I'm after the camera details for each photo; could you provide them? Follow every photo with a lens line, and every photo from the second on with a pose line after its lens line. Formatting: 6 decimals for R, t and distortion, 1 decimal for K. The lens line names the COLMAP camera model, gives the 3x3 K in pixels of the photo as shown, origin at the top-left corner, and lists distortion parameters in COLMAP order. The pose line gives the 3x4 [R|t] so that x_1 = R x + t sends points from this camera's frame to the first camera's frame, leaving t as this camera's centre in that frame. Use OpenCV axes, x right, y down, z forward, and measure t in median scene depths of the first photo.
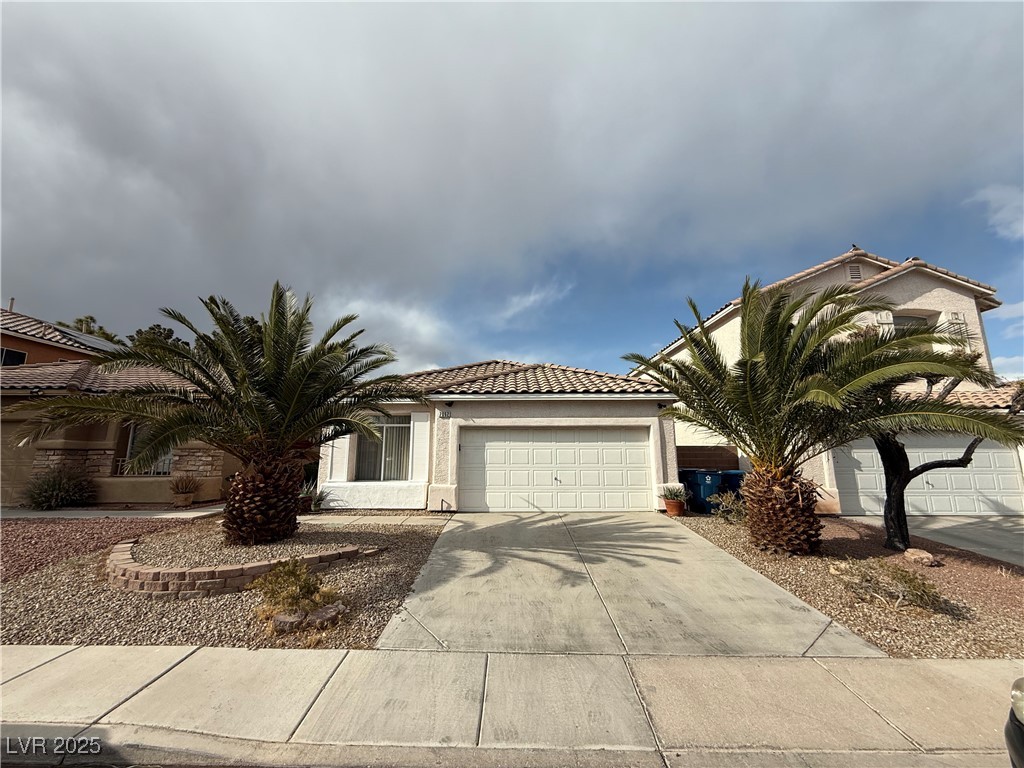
lens RADIAL K [[407.8, 0, 507.5], [0, 407.8, 384.0], [0, 0, 1]] dist [-0.000435, -0.000381]
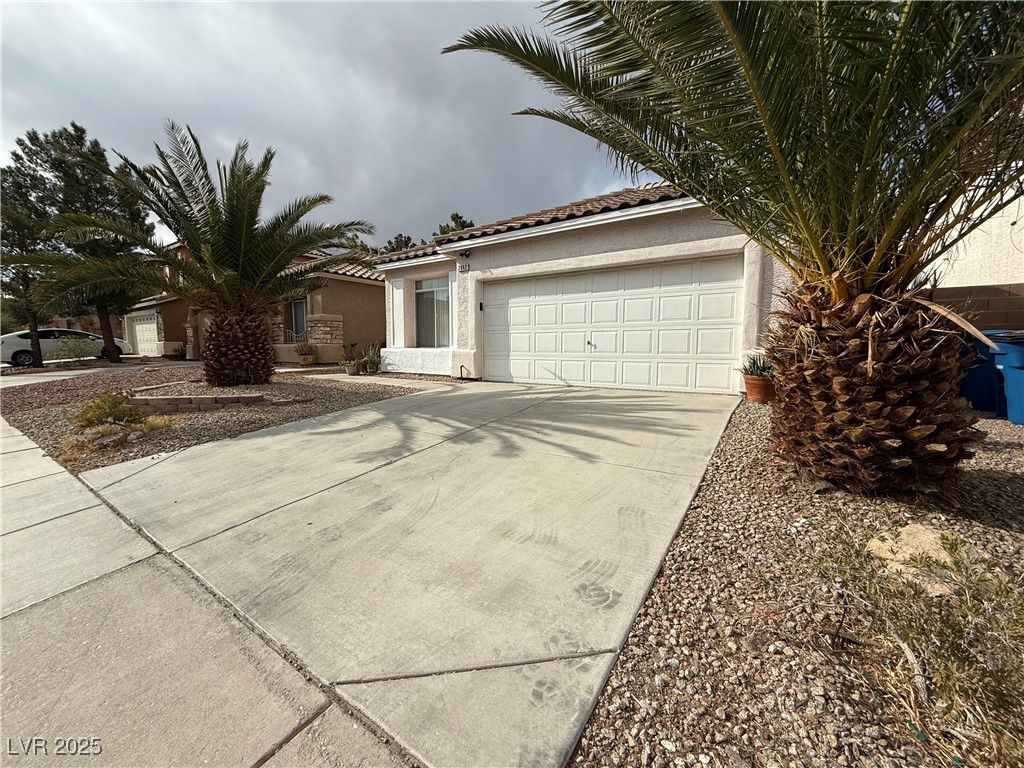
lens RADIAL K [[407.8, 0, 507.5], [0, 407.8, 384.0], [0, 0, 1]] dist [-0.000435, -0.000381]
pose [[0.825889, 0.052194, -0.561412, 0.433596], [0.097968, 0.967277, 0.234046, 0.126754], [0.555257, -0.248296, 0.793750, 0.347163]]
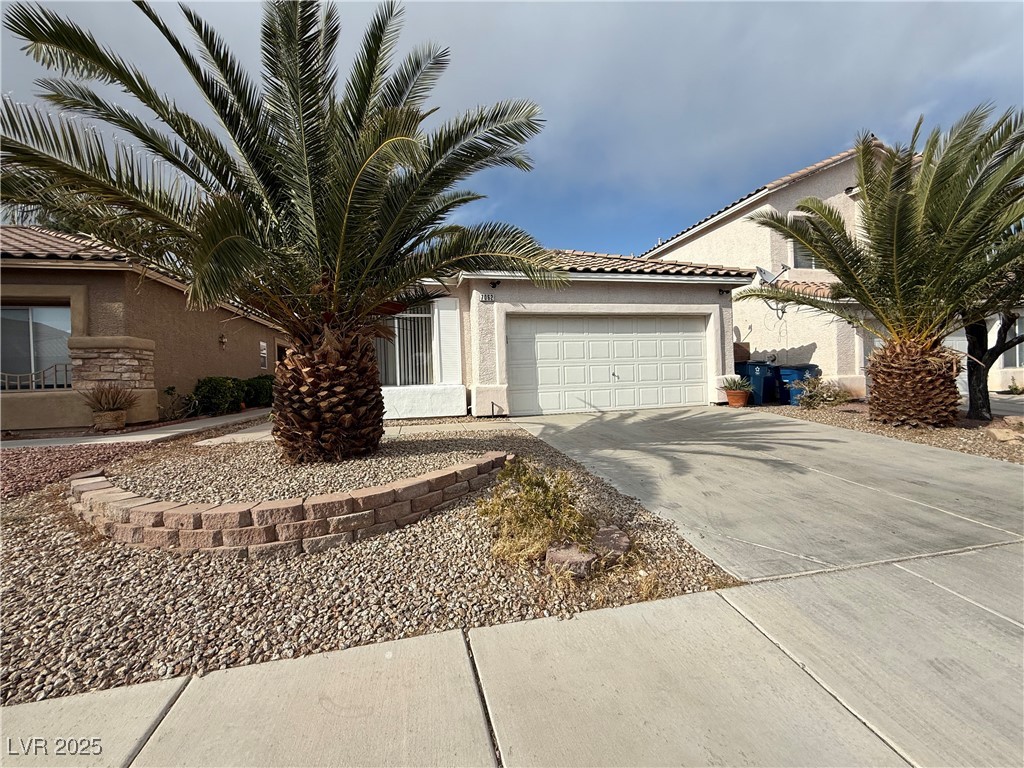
lens RADIAL K [[407.8, 0, 507.5], [0, 407.8, 384.0], [0, 0, 1]] dist [-0.000435, -0.000381]
pose [[0.972049, -0.034340, 0.232255, -0.325902], [-0.008353, 0.983561, 0.180382, 0.102794], [-0.234631, -0.177280, 0.955783, 0.226306]]
